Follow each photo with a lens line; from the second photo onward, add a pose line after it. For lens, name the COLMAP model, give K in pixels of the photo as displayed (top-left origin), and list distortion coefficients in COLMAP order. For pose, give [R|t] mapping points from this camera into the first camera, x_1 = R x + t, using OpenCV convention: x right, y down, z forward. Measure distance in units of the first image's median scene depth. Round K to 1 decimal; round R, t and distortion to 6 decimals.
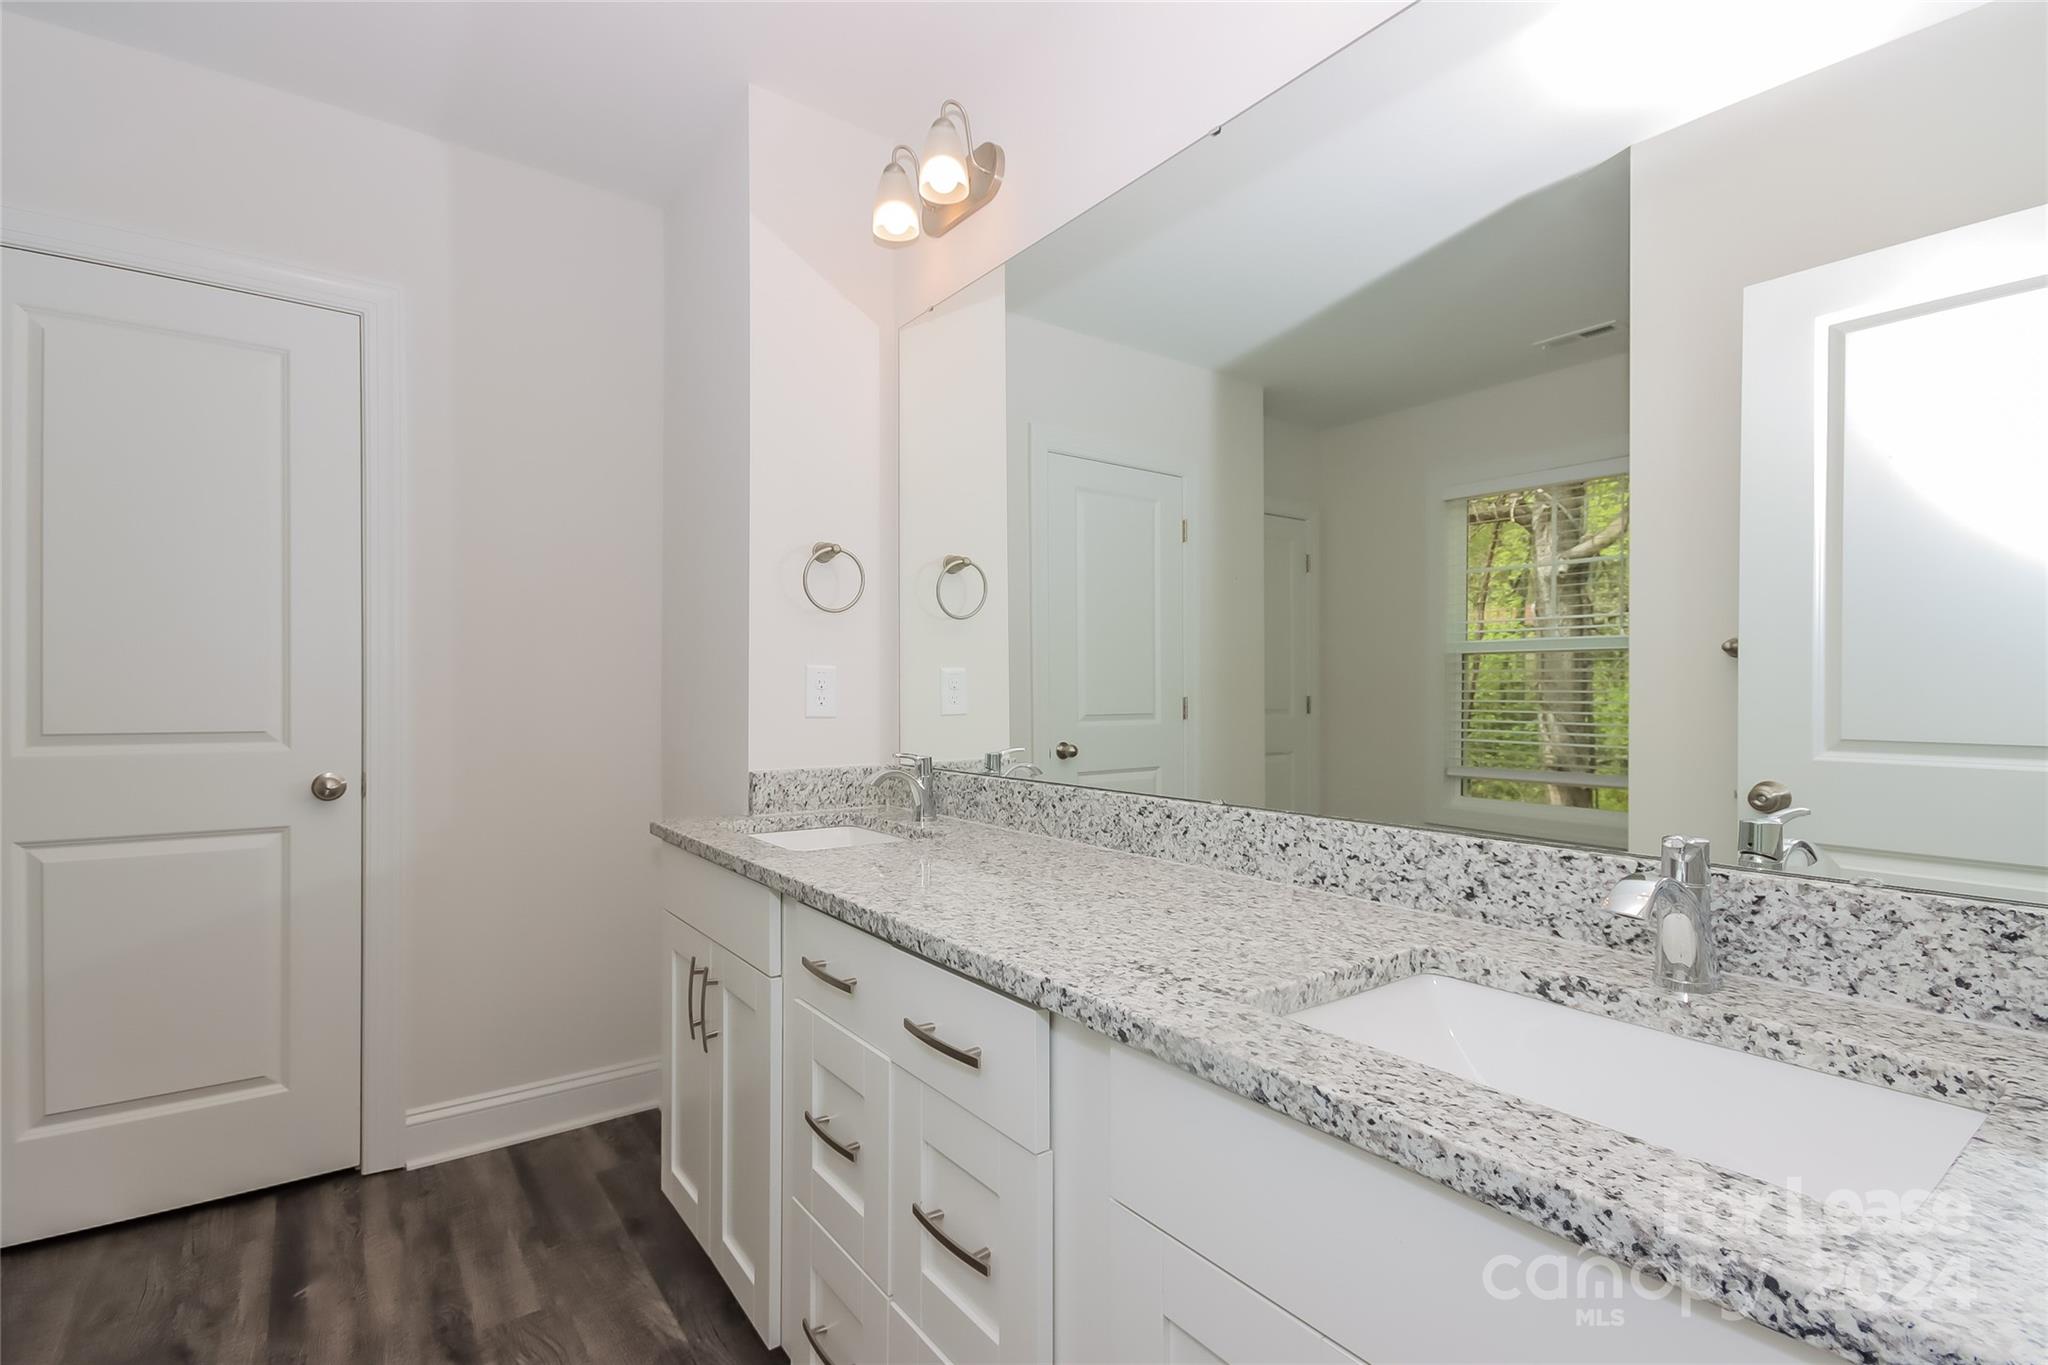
lens RADIAL K [[952.5, 0, 1021.2], [0, 952.5, 693.6], [0, 0, 1]] dist [0.003262, 0.000291]
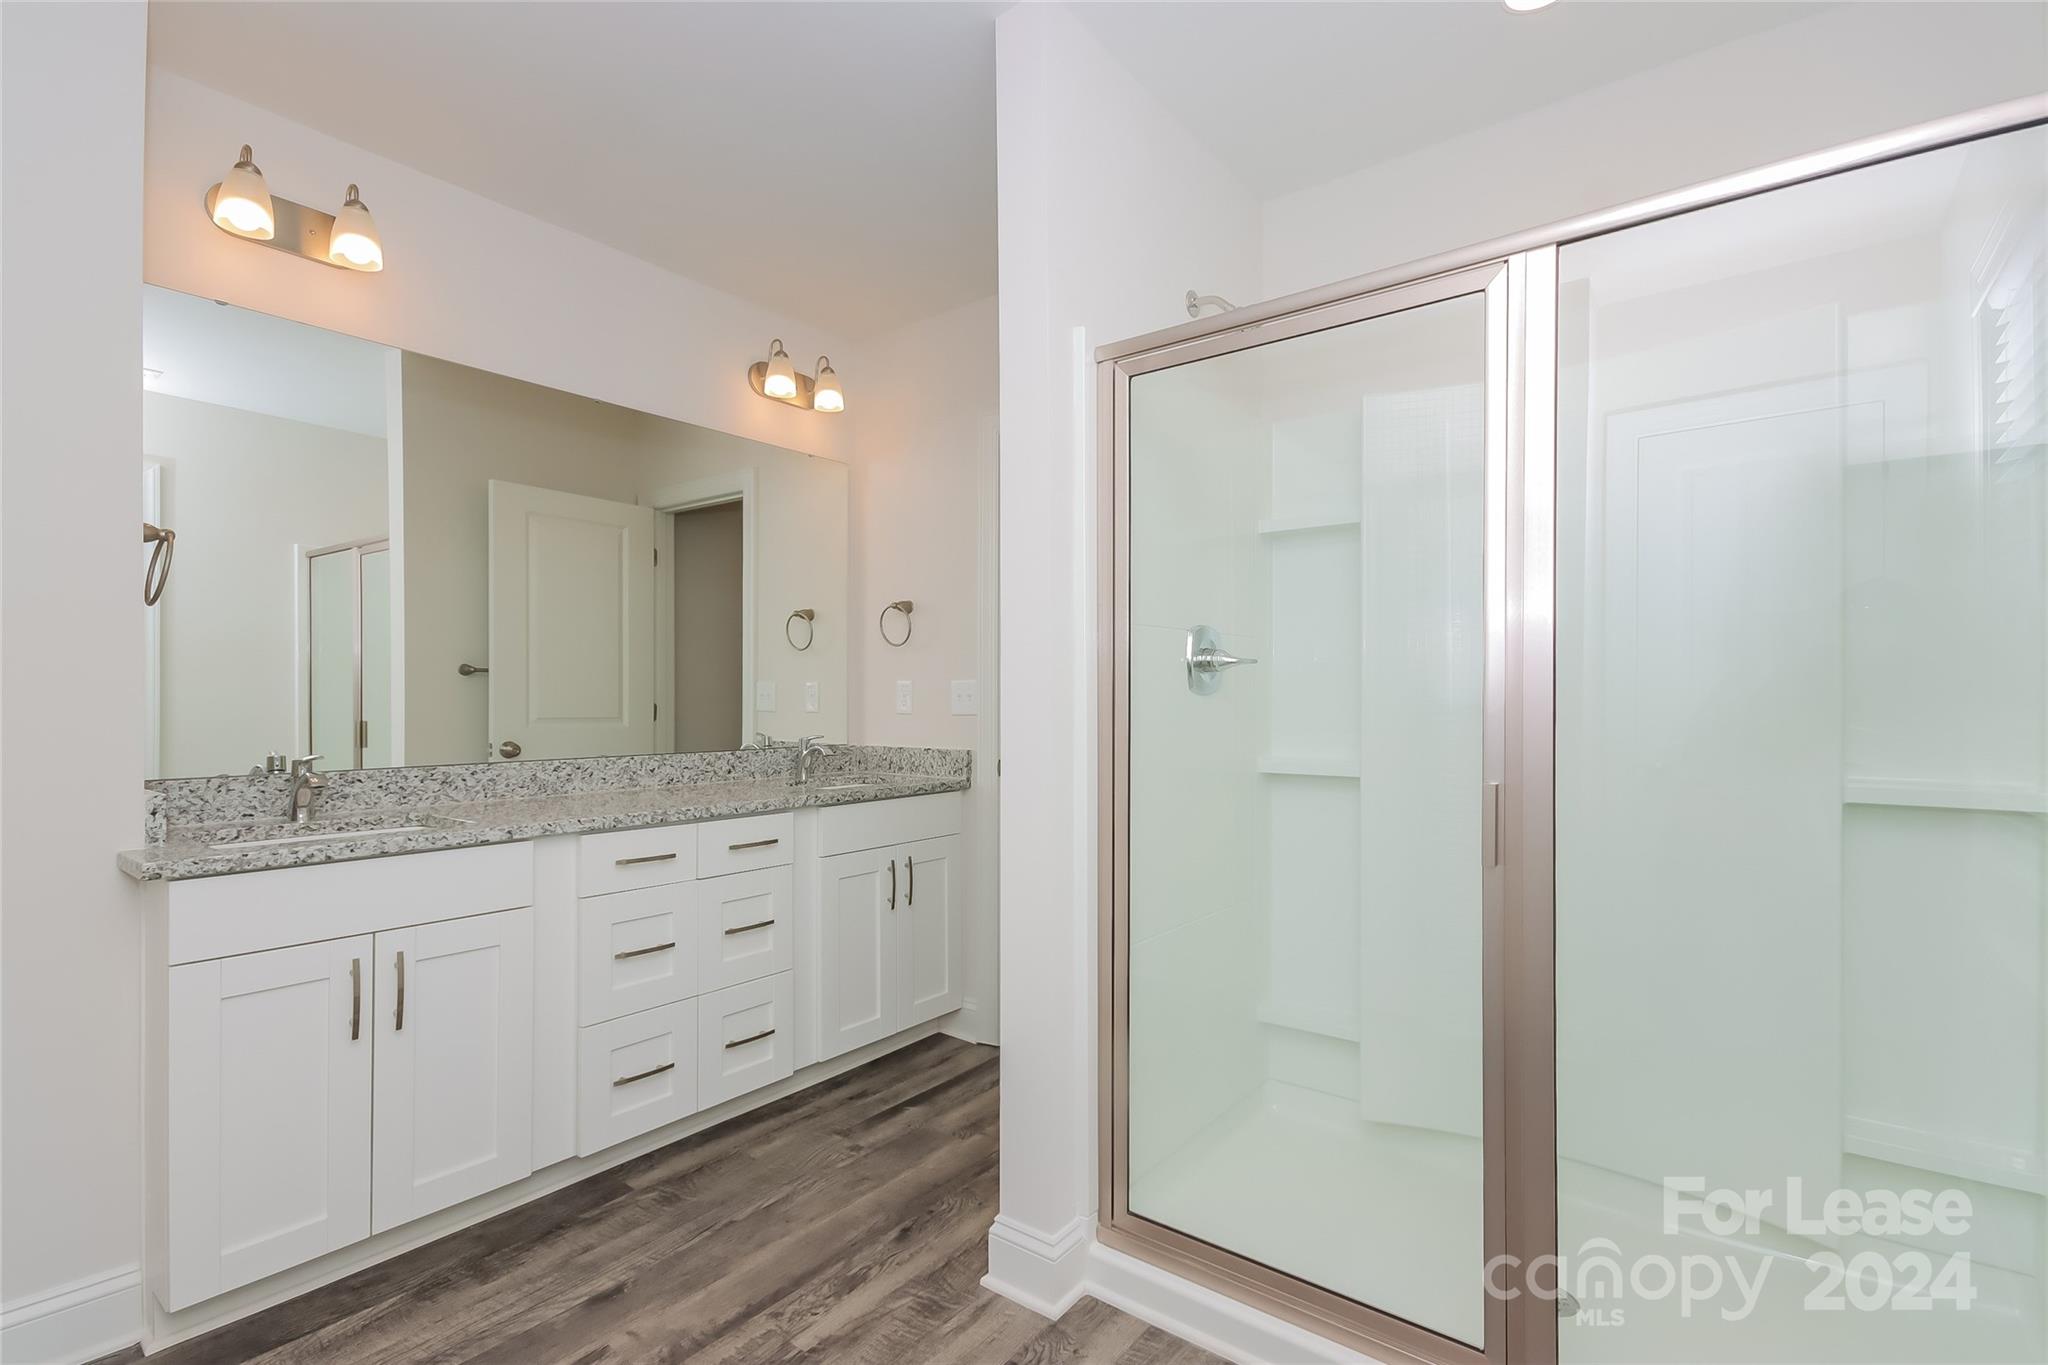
lens RADIAL K [[952.5, 0, 1021.2], [0, 952.5, 690.1], [0, 0, 1]] dist [0.003262, 0.000291]
pose [[-0.289667, -0.000275, 0.957127, -1.740336], [-0.010623, 0.999939, -0.002928, -0.020515], [-0.957069, -0.011016, -0.289652, 0.706156]]
